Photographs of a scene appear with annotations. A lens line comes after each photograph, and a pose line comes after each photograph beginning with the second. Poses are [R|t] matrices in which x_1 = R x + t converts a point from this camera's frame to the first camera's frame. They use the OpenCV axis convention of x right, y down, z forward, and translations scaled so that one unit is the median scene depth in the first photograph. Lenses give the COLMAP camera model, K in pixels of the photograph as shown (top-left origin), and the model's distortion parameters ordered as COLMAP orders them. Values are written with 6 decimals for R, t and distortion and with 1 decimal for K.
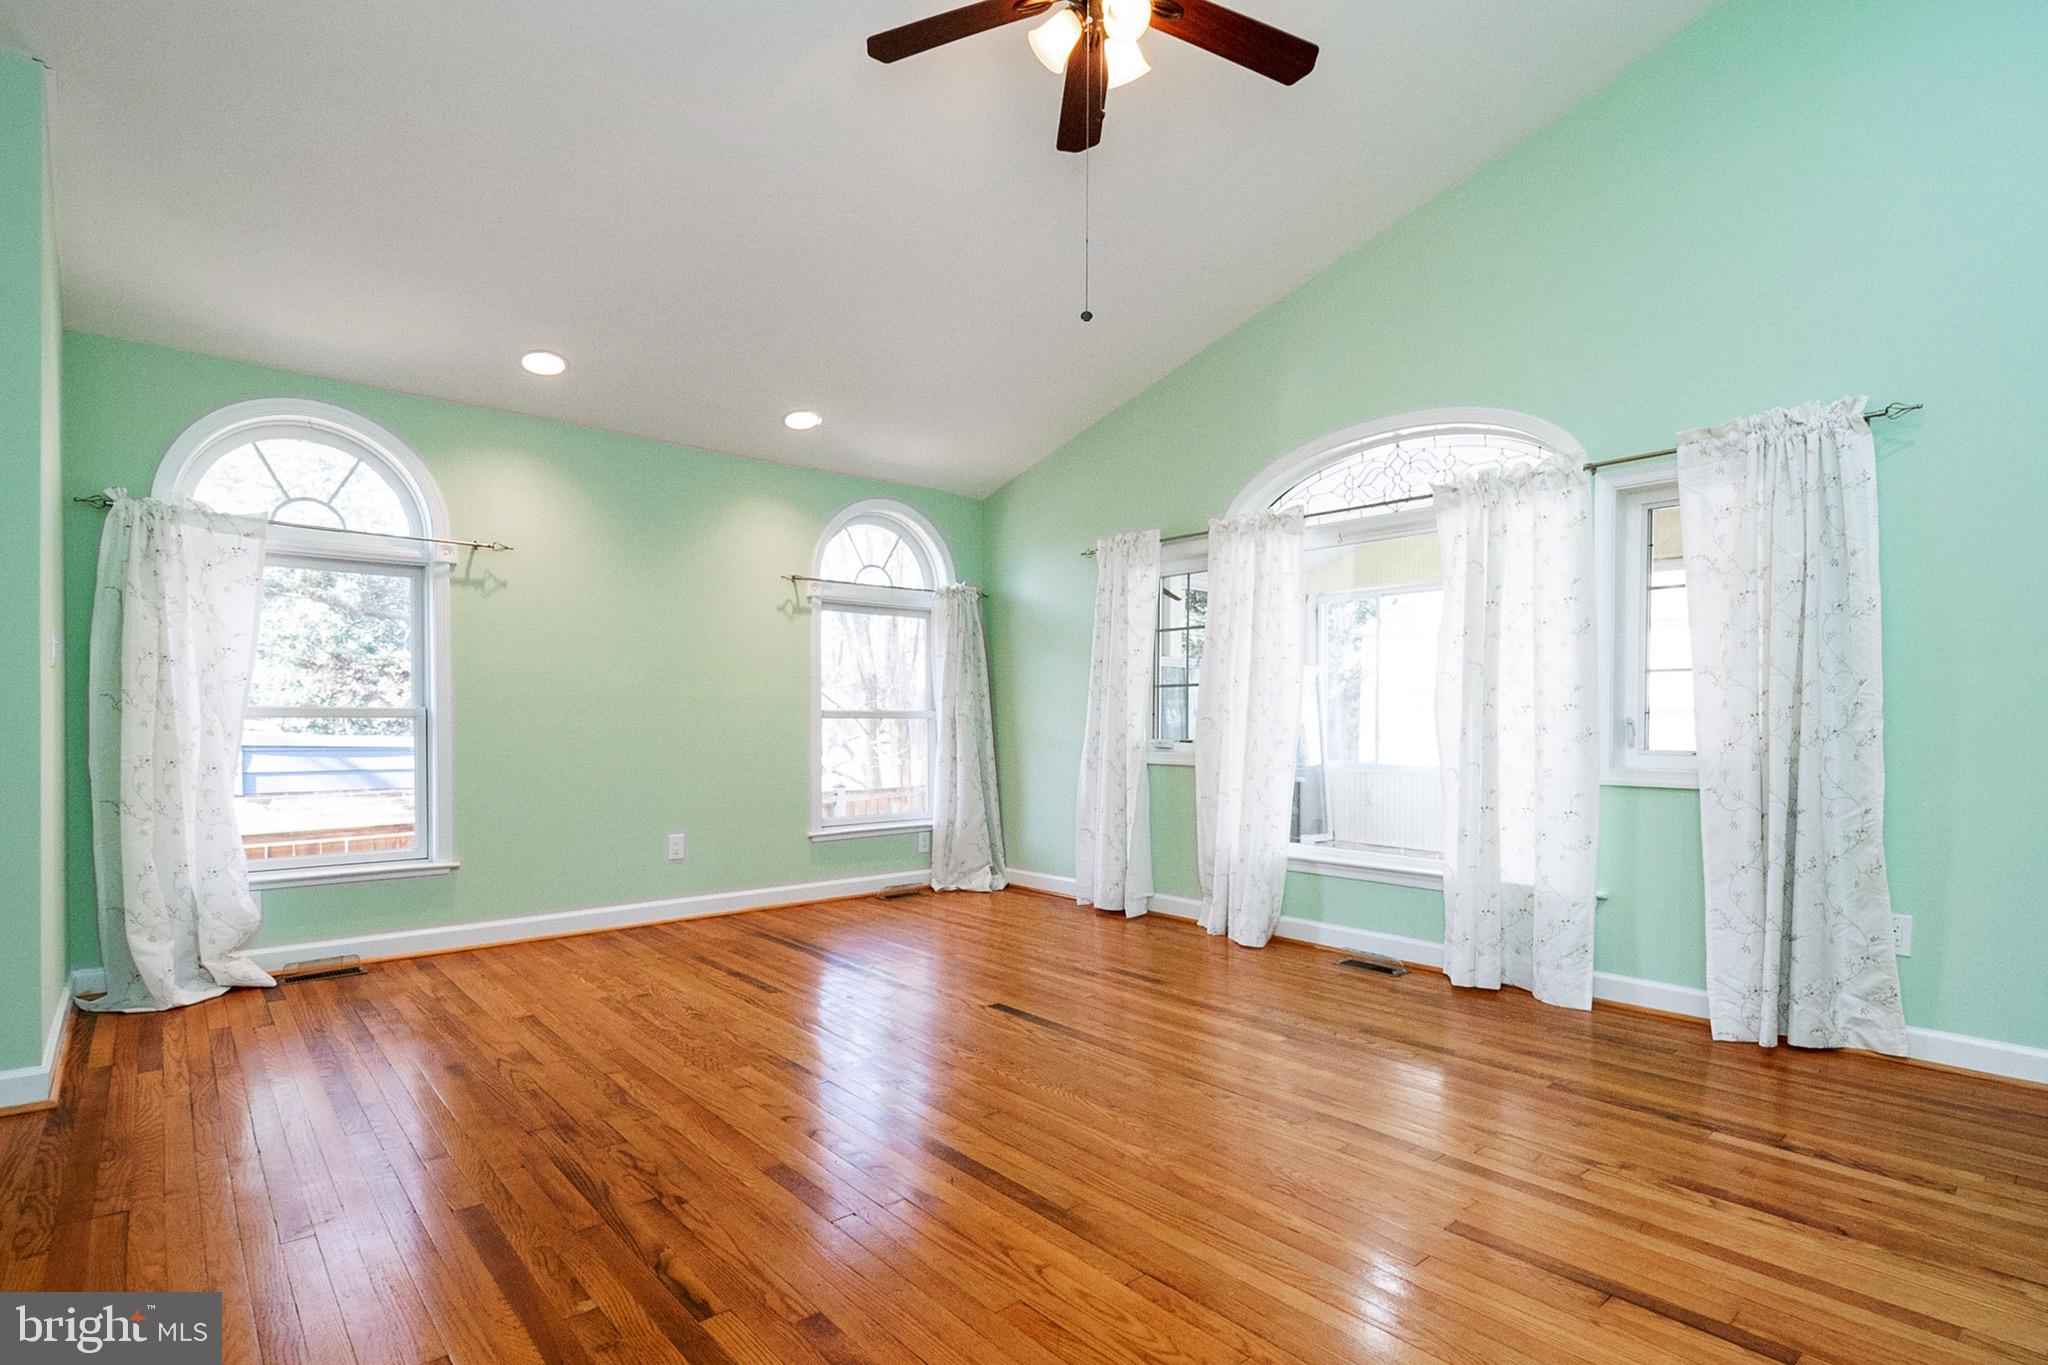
lens RADIAL K [[1013.3, 0, 1027.1], [0, 1013.3, 728.2], [0, 0, 1]] dist [-0.001904, -0.000551]
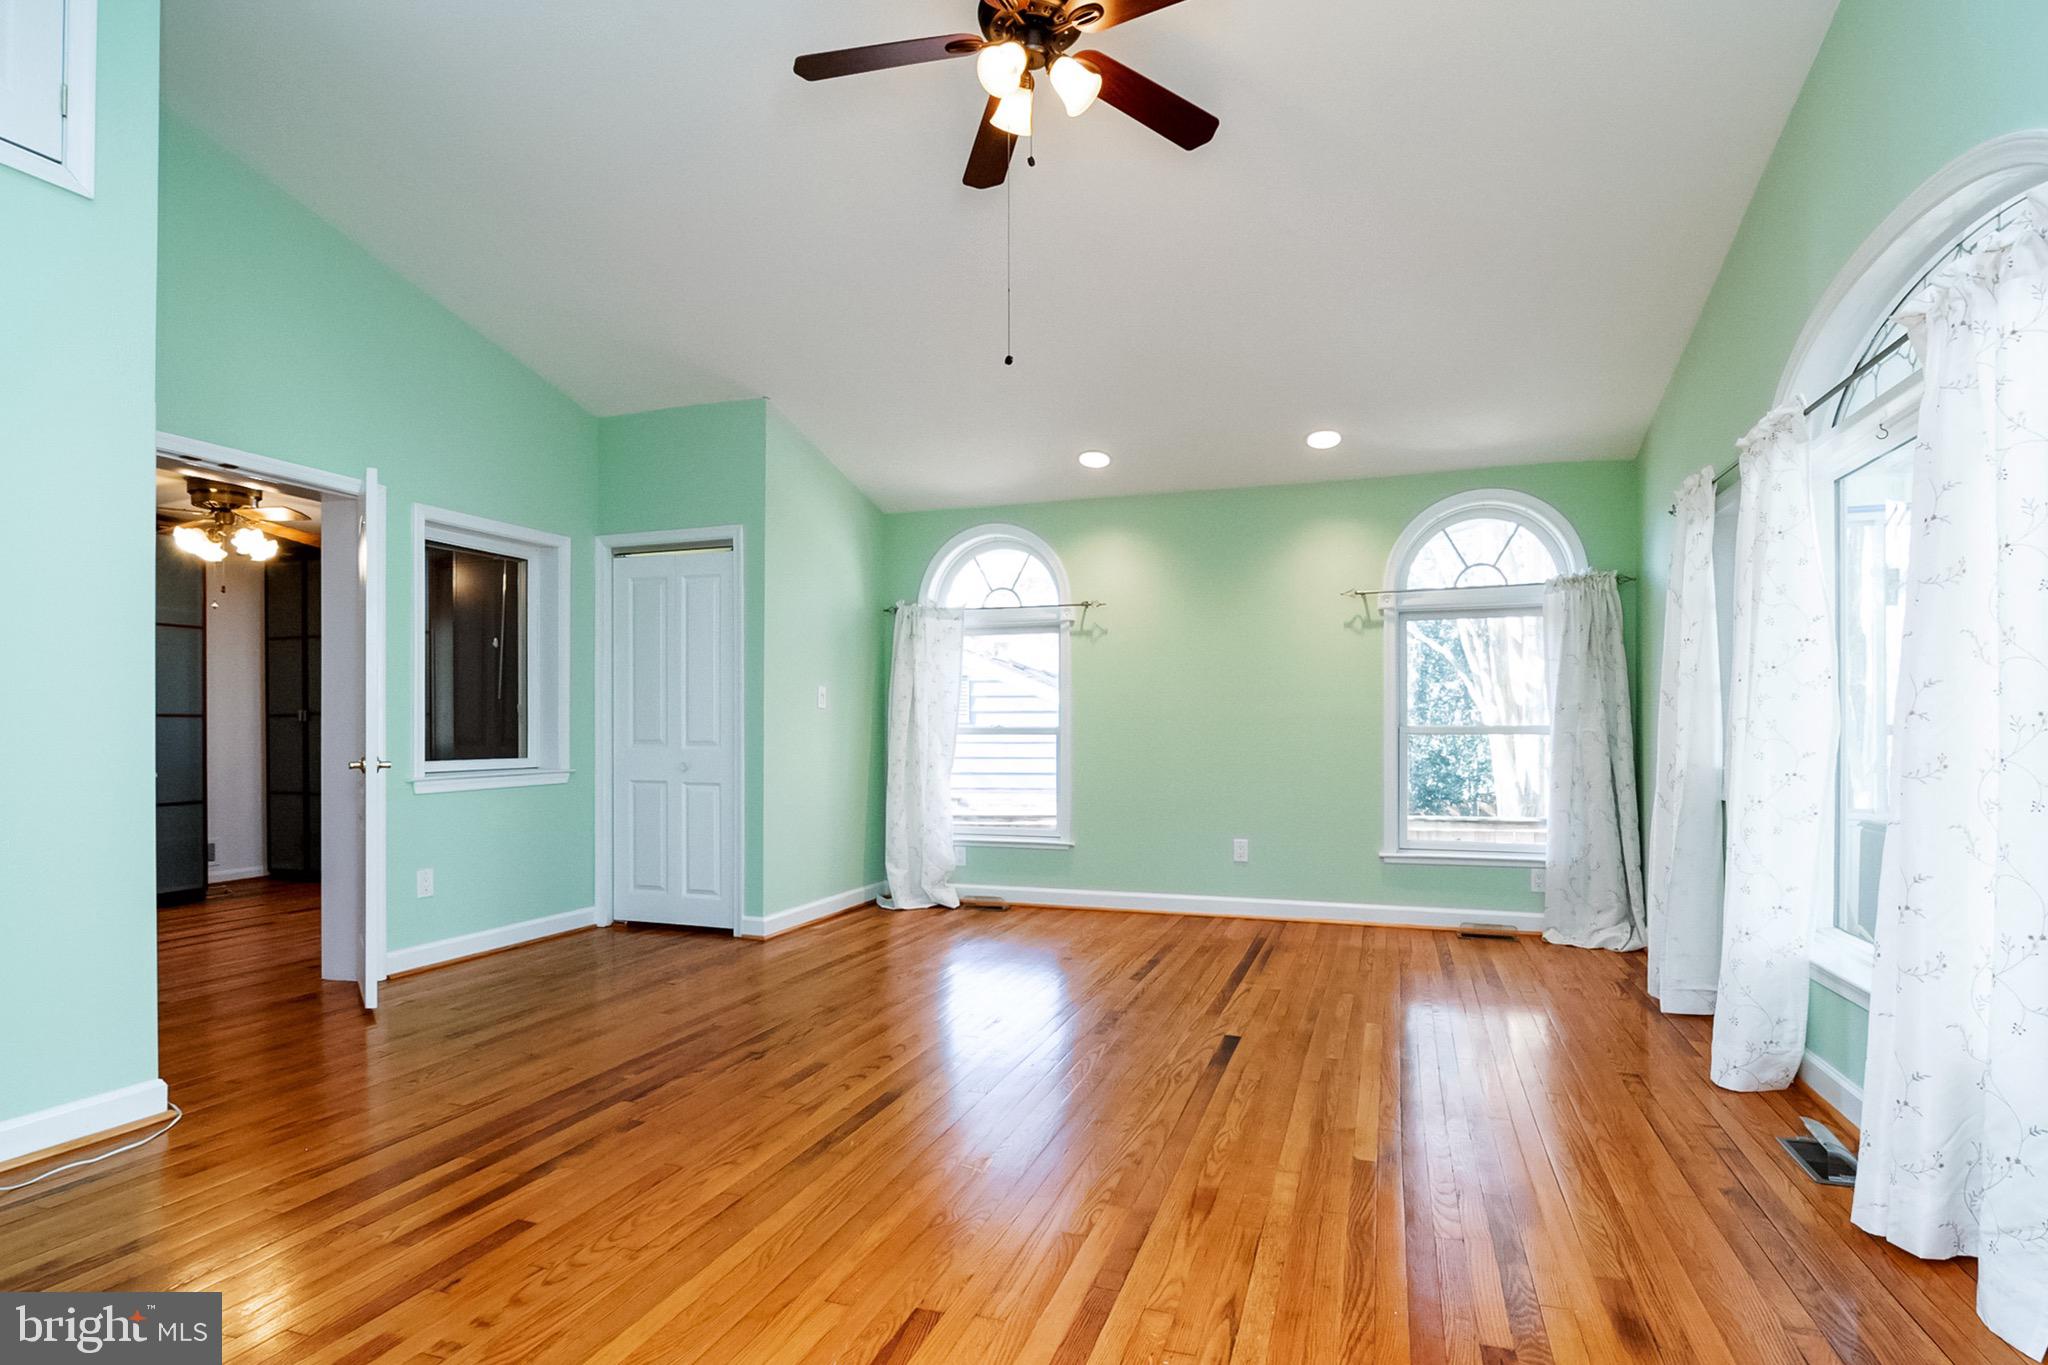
lens RADIAL K [[1004.0, 0, 1034.2], [0, 1004.0, 714.3], [0, 0, 1]] dist [0.004052, -0.000578]
pose [[0.494067, -0.018379, -0.869230, 0.568012], [-0.006005, 0.999681, -0.024551, -0.004383], [0.869403, 0.017349, 0.493799, 0.295725]]
